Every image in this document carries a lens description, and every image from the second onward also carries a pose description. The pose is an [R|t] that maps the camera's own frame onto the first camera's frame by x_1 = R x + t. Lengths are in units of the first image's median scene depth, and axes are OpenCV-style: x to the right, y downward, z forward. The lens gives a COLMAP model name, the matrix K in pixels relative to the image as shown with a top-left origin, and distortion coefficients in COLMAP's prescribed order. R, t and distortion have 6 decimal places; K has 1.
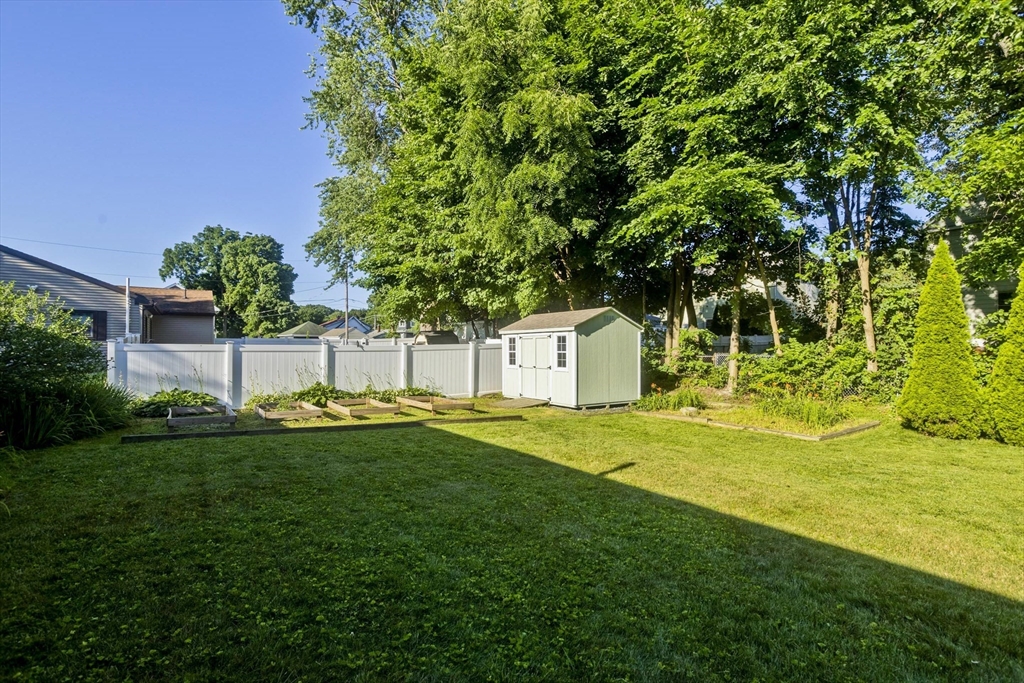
lens RADIAL K [[494.5, 0, 512.0], [0, 494.5, 341.5], [0, 0, 1]] dist [-0.016171, -0.000470]
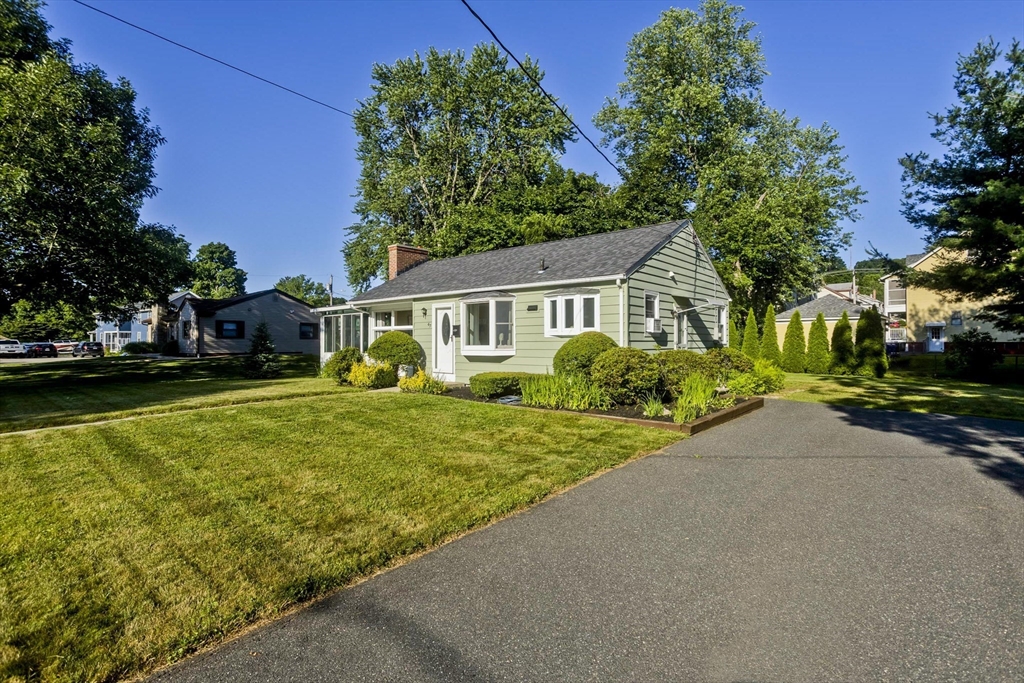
lens RADIAL K [[497.2, 0, 508.8], [0, 497.2, 331.6], [0, 0, 1]] dist [-0.048392, 0.027480]
pose [[0.968039, 0.003287, 0.250779, -0.713123], [-0.000585, 0.999941, -0.010849, -0.013873], [-0.250800, 0.010356, 0.967984, -1.208012]]
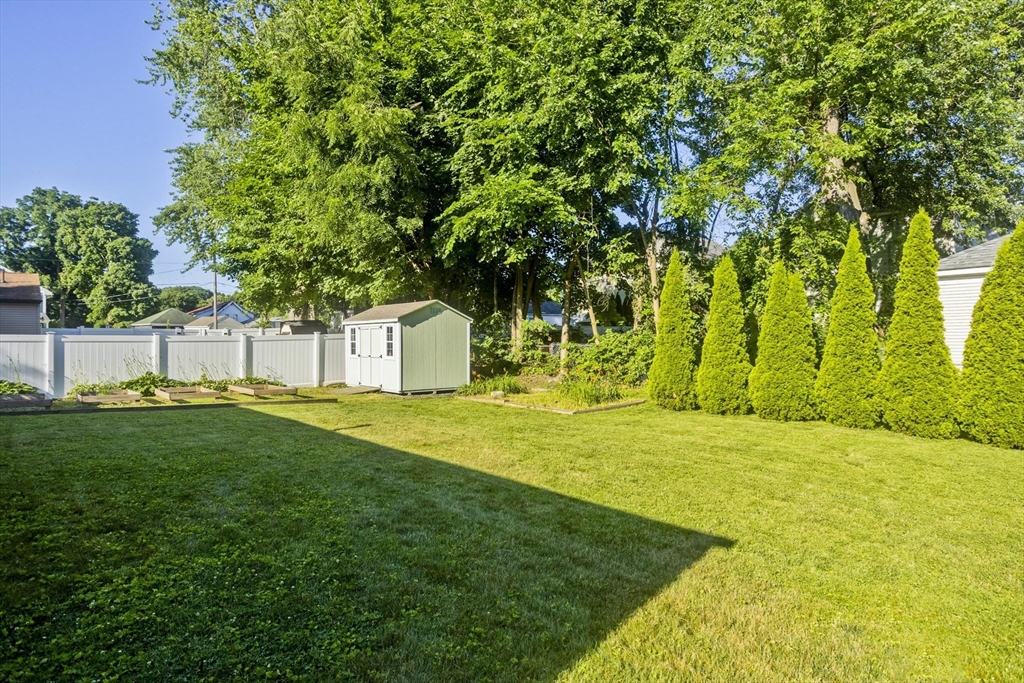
lens RADIAL K [[580.3, 0, 512.0], [0, 580.3, 341.5], [0, 0, 1]] dist [-0.021753, 0.022957]
pose [[0.991771, -0.001117, 0.128016, 0.174404], [-0.000981, 0.999866, 0.016322, -0.000076], [-0.128017, -0.016313, 0.991638, -0.242484]]
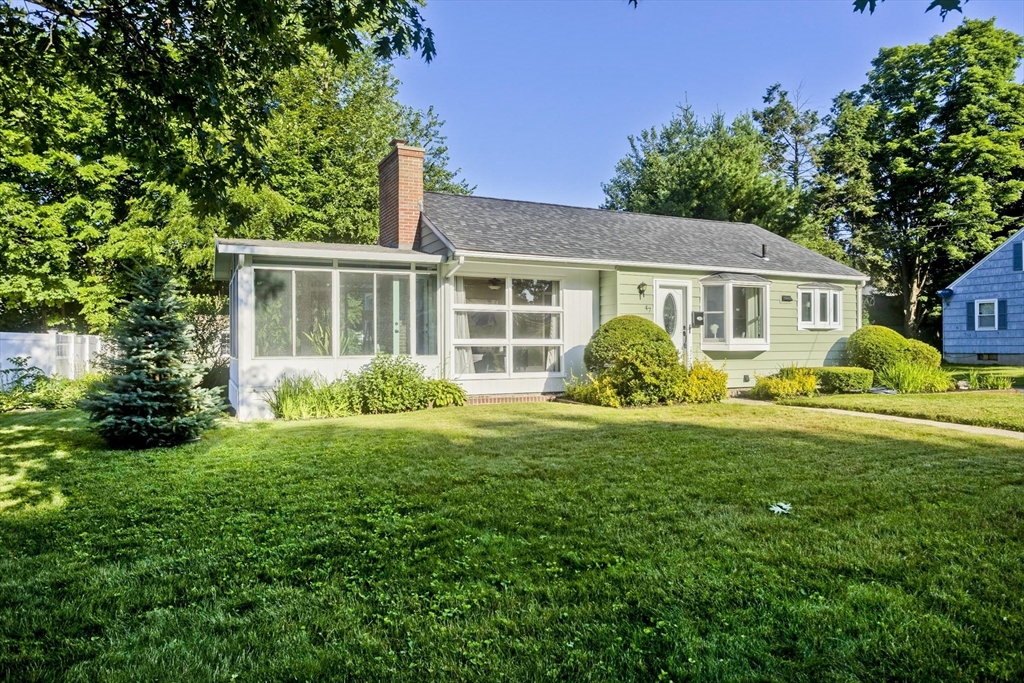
lens RADIAL K [[679.9, 0, 512.0], [0, 679.9, 341.5], [0, 0, 1]] dist [-0.005715, 0.000621]
pose [[0.146945, 0.004979, 0.989132, -1.575859], [-0.009152, 0.999951, -0.003674, 0.012446], [-0.989102, -0.008512, 0.146984, -0.145621]]
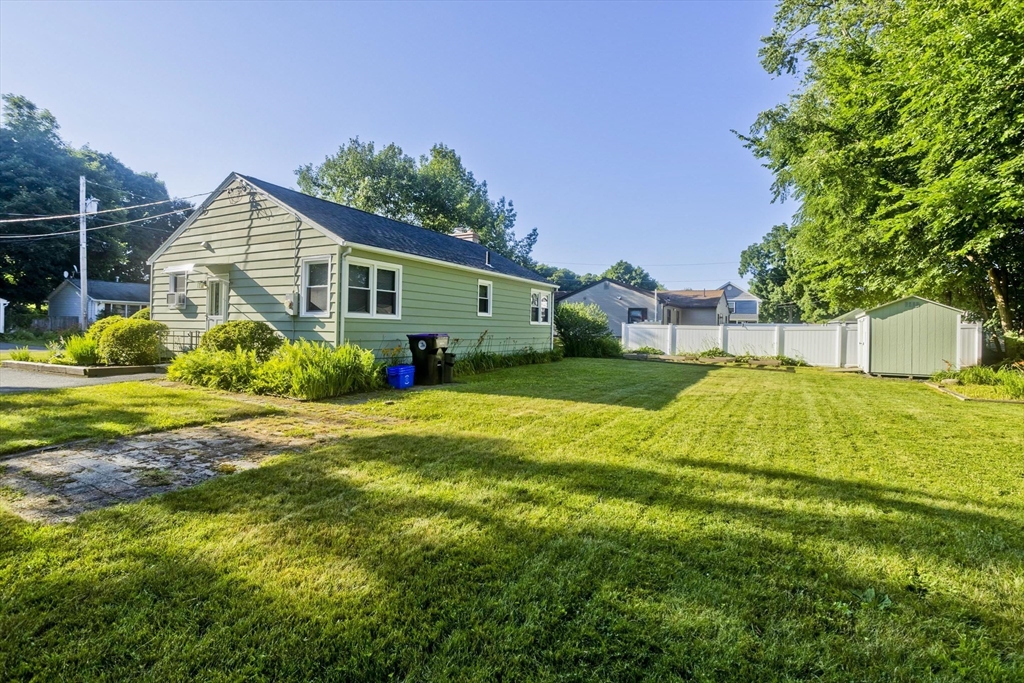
lens RADIAL K [[497.2, 0, 508.8], [0, 497.2, 331.6], [0, 0, 1]] dist [-0.048392, 0.027480]
pose [[0.448161, 0.011838, -0.893875, 0.729091], [-0.006181, 0.999929, 0.010144, 0.012373], [0.893932, 0.000979, 0.448202, -0.370496]]
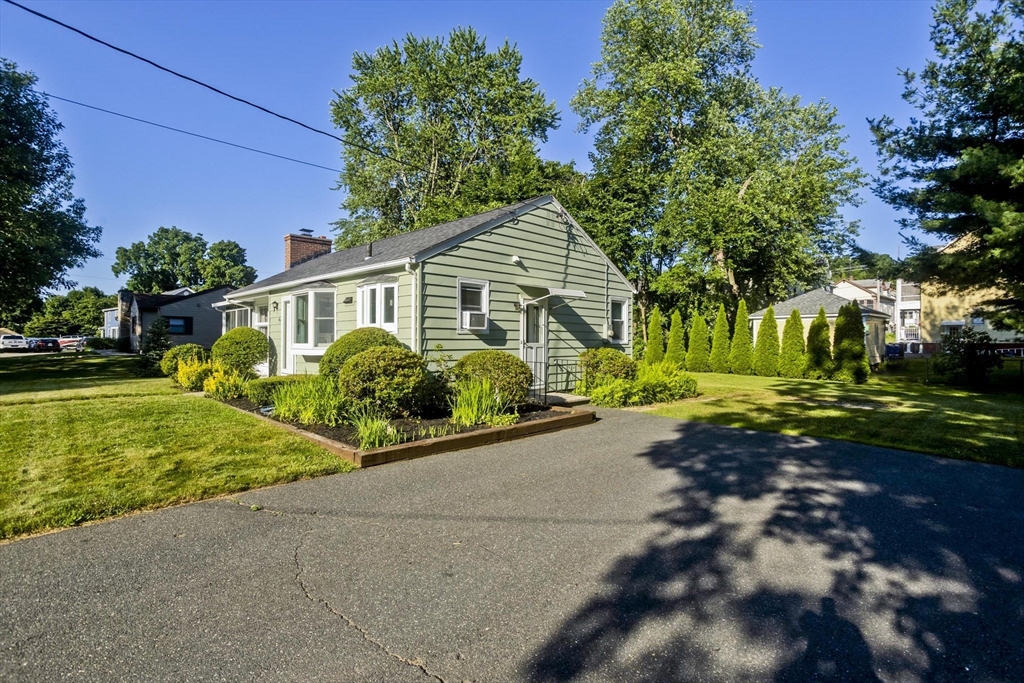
lens RADIAL K [[494.5, 0, 508.4], [0, 494.5, 334.7], [0, 0, 1]] dist [-0.043521, 0.022604]
pose [[0.982902, 0.005882, 0.184038, -0.370073], [-0.006039, 0.999982, 0.000293, -0.014403], [-0.184033, -0.001399, 0.982919, -1.147162]]
